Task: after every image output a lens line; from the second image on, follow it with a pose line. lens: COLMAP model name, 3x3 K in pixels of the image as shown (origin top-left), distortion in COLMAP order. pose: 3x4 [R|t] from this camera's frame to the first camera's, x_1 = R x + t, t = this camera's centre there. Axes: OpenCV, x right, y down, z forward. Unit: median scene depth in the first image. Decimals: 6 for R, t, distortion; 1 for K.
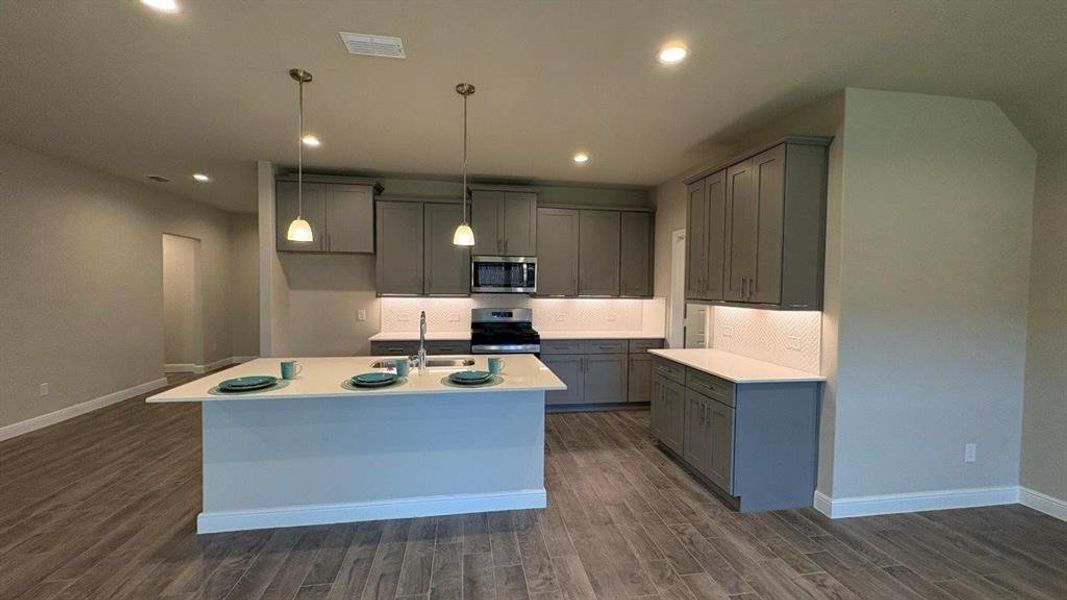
lens RADIAL K [[419.2, 0, 533.8], [0, 419.2, 302.9], [0, 0, 1]] dist [0.002707, 0.000442]
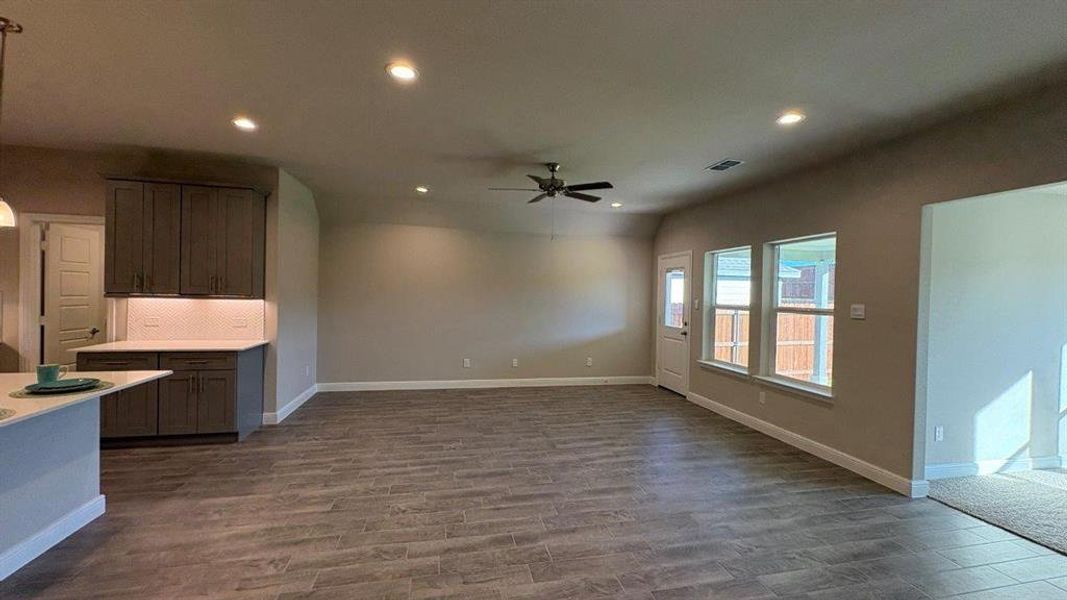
lens RADIAL K [[419.2, 0, 532.9], [0, 419.2, 298.7], [0, 0, 1]] dist [0.002707, 0.000442]
pose [[-0.052534, -0.028407, 0.998215, -0.962132], [0.012745, 0.999495, 0.029115, -0.018063], [-0.998538, 0.014252, -0.052145, 0.064451]]
